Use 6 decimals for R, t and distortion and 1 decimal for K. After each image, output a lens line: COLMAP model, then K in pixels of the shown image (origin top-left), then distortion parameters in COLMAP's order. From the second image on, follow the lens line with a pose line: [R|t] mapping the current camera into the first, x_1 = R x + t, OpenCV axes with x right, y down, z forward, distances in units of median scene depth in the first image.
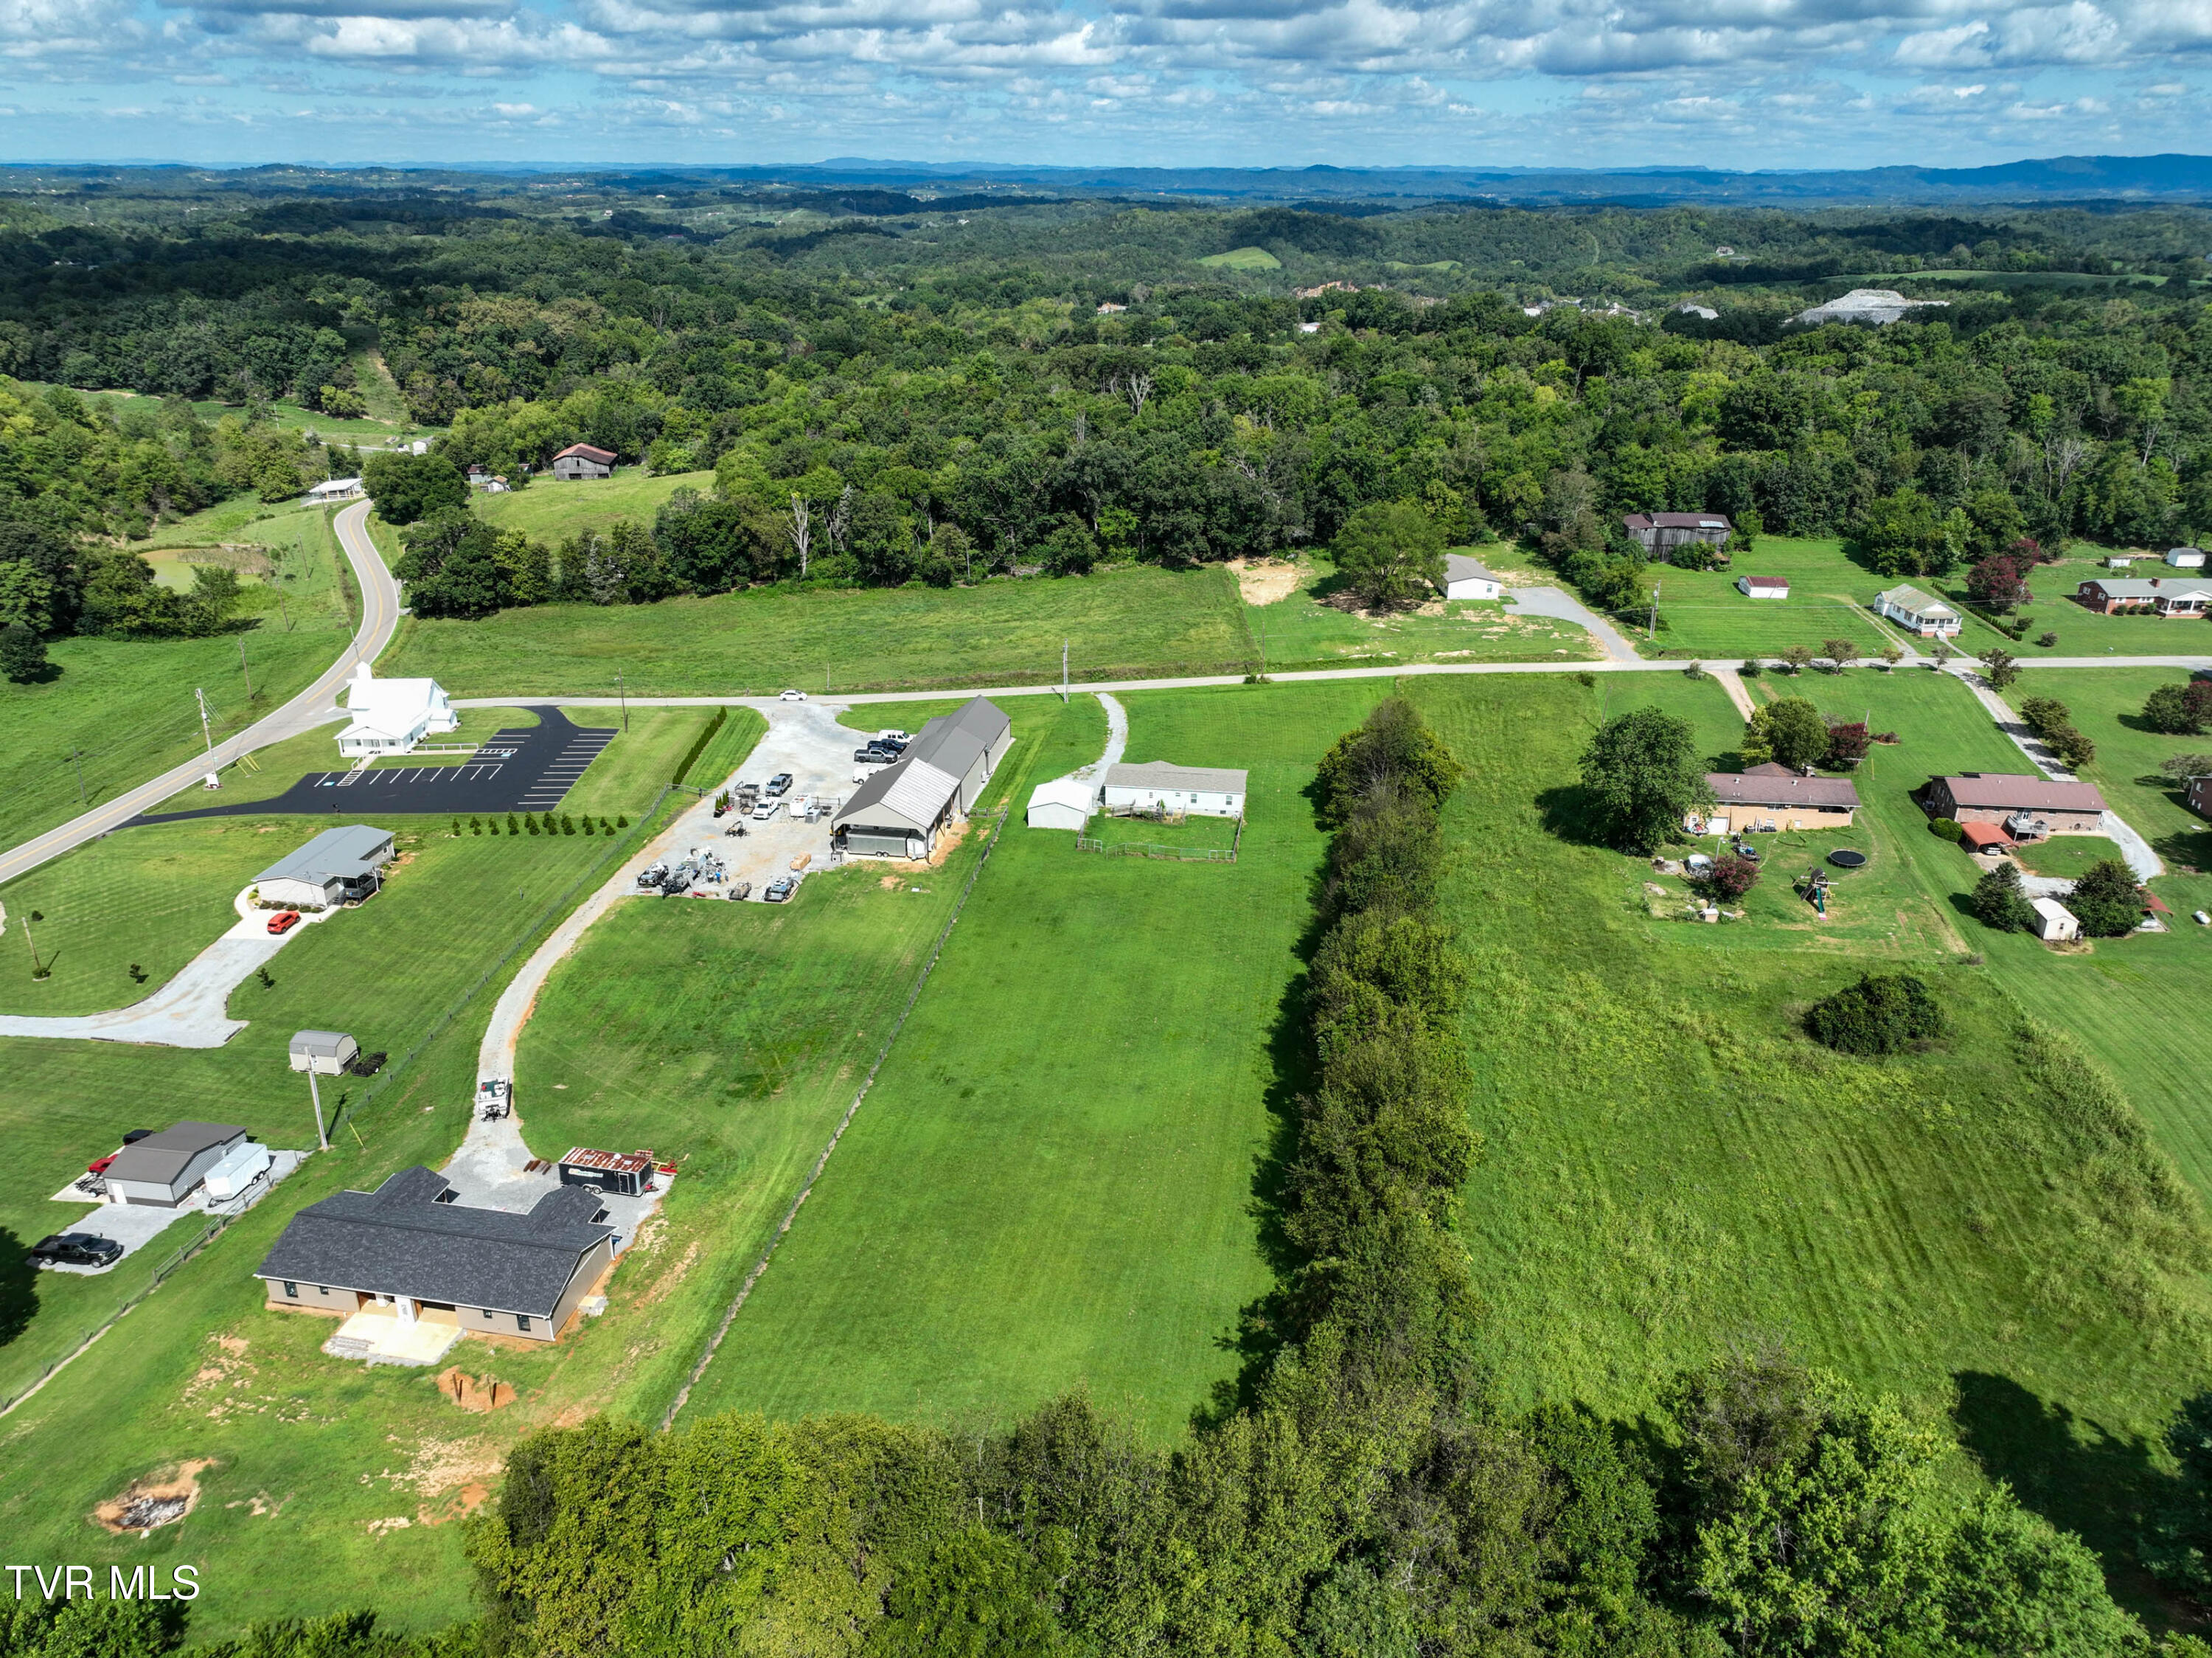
lens RADIAL K [[1558.1, 0, 1106.0], [0, 1558.1, 829.0], [0, 0, 1]] dist [-0.002206, 0.021092]
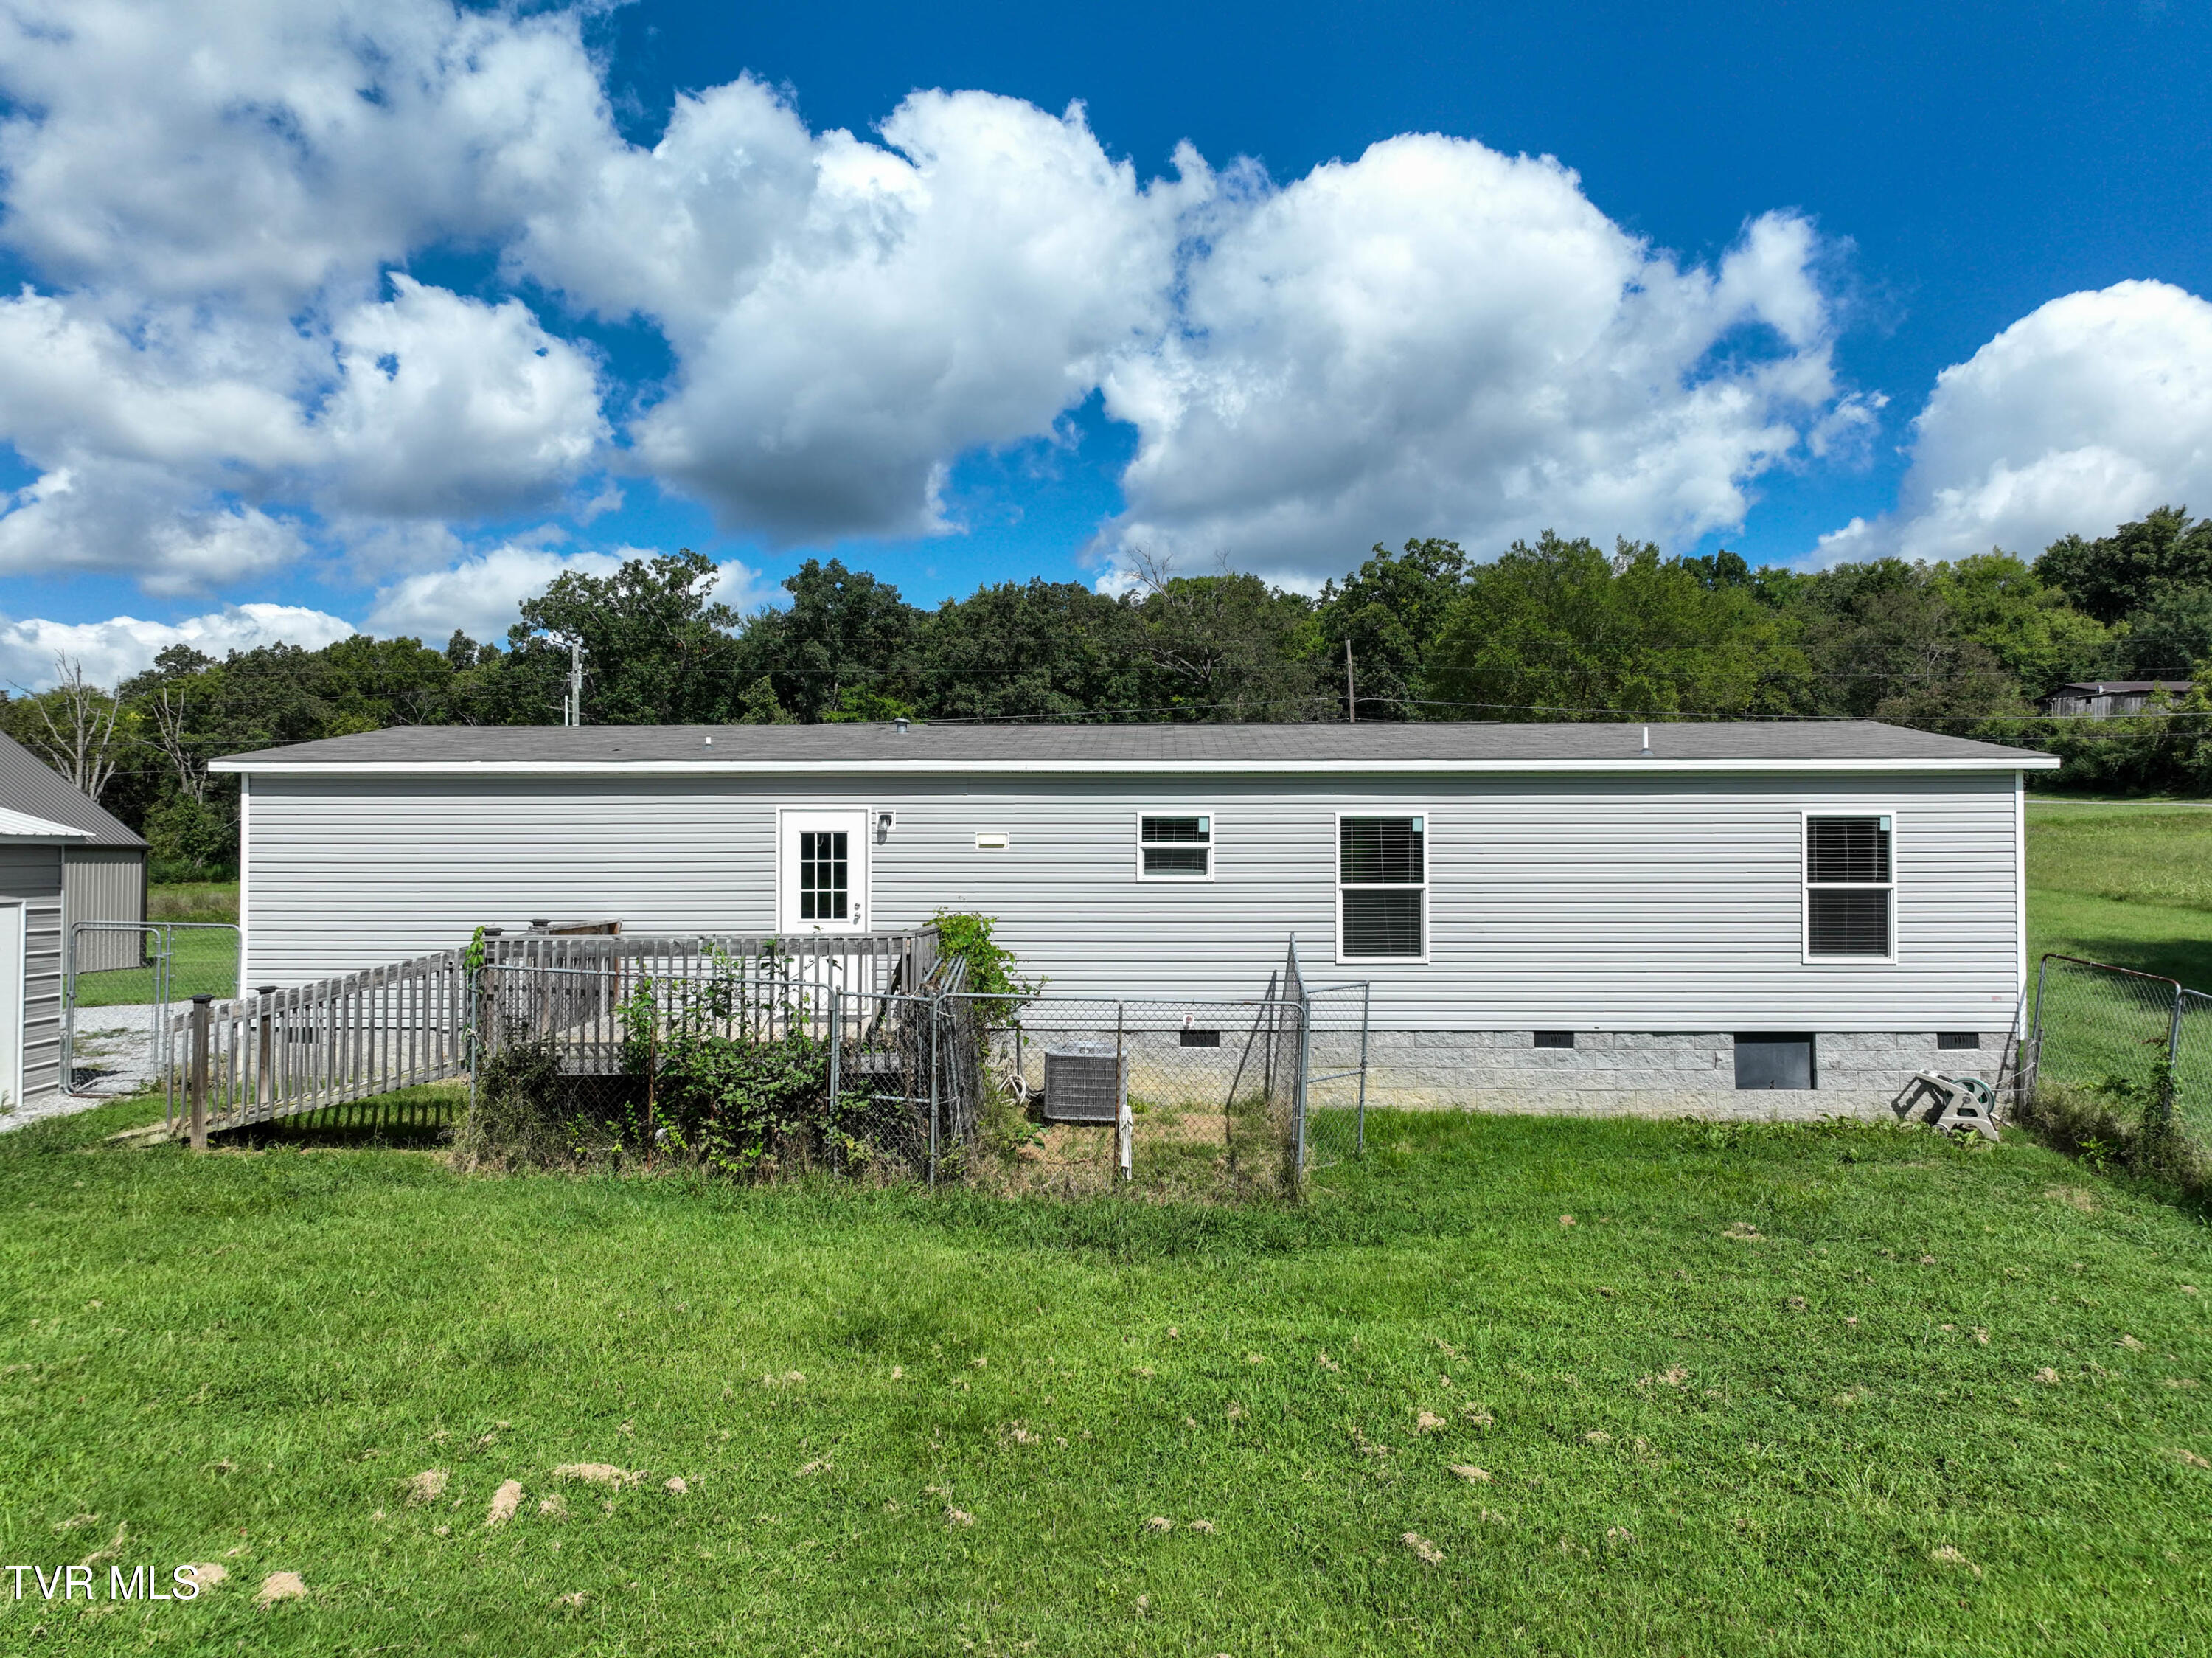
lens RADIAL K [[1567.4, 0, 1110.9], [0, 1567.4, 820.6], [0, 0, 1]] dist [0.010560, -0.003288]
pose [[0.993620, -0.004337, 0.112695, 0.027769], [0.050441, 0.910836, -0.409675, 0.006920], [-0.100870, 0.412746, 0.905244, 0.755530]]
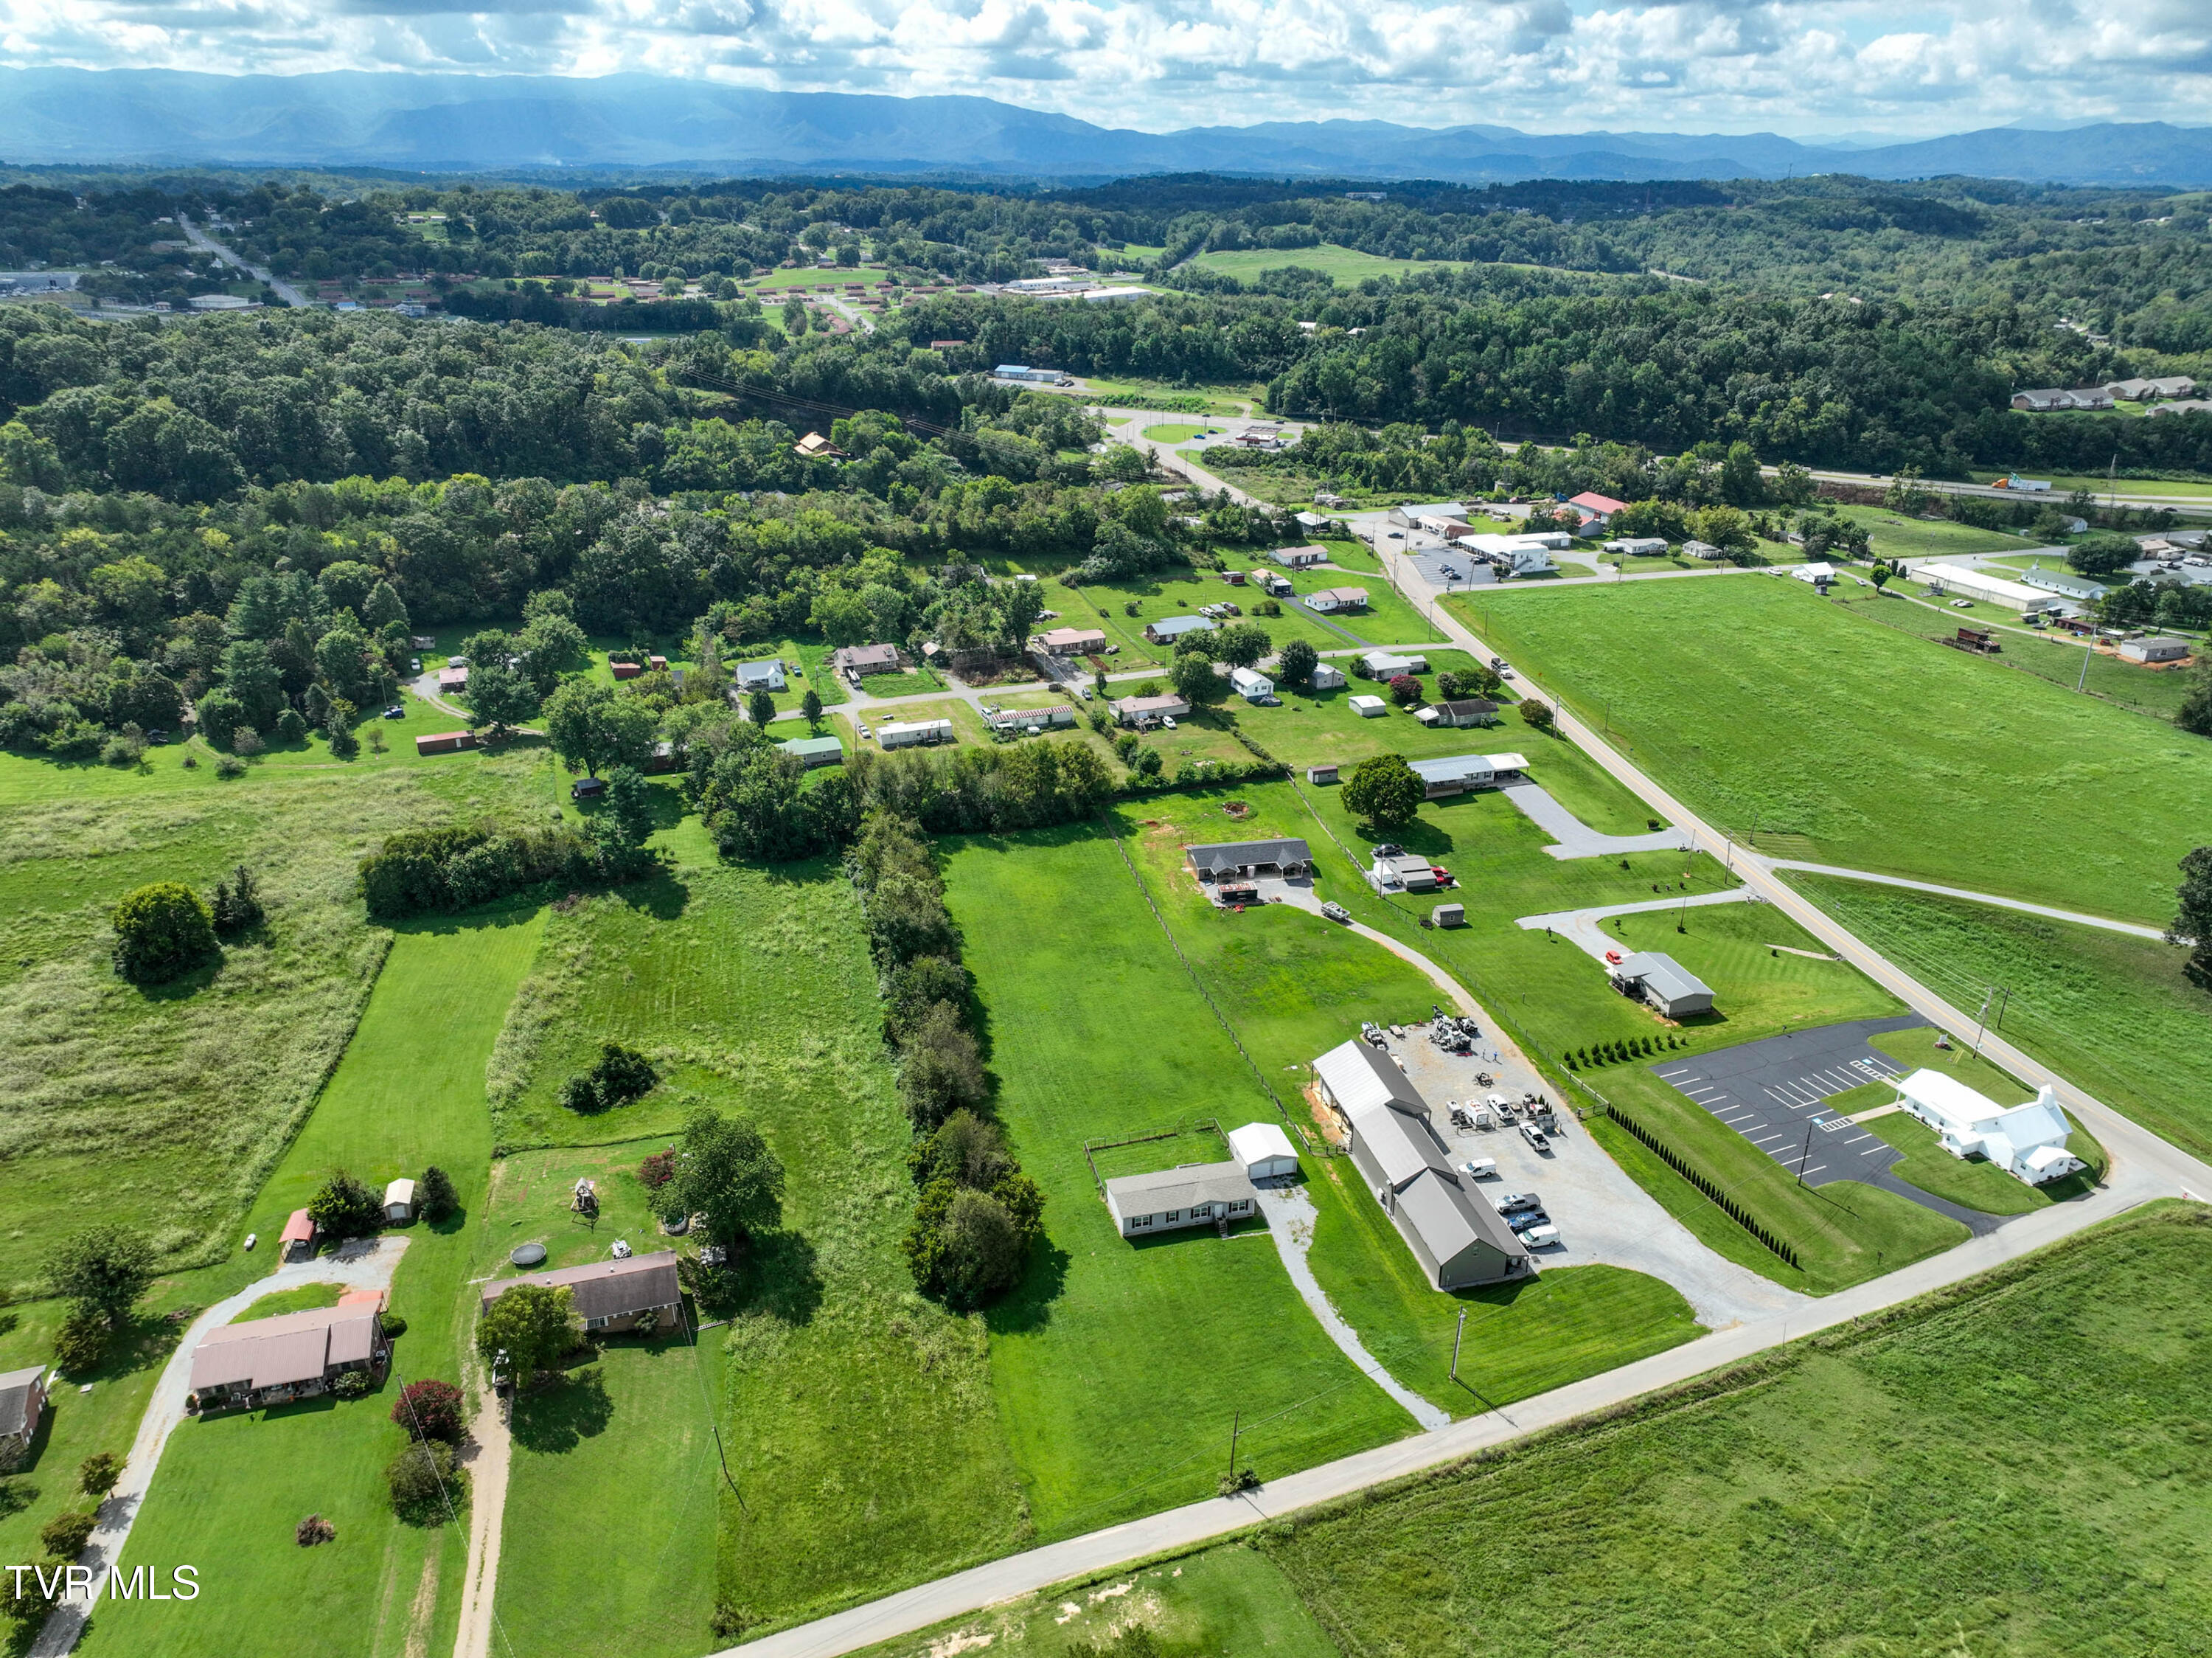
lens RADIAL K [[1567.4, 0, 1110.9], [0, 1567.4, 820.6], [0, 0, 1]] dist [0.010560, -0.003288]
pose [[-0.922710, 0.139976, -0.359184, 0.343205], [-0.161840, 0.705001, 0.690493, -0.734386], [0.349877, 0.695255, -0.627858, 1.203470]]
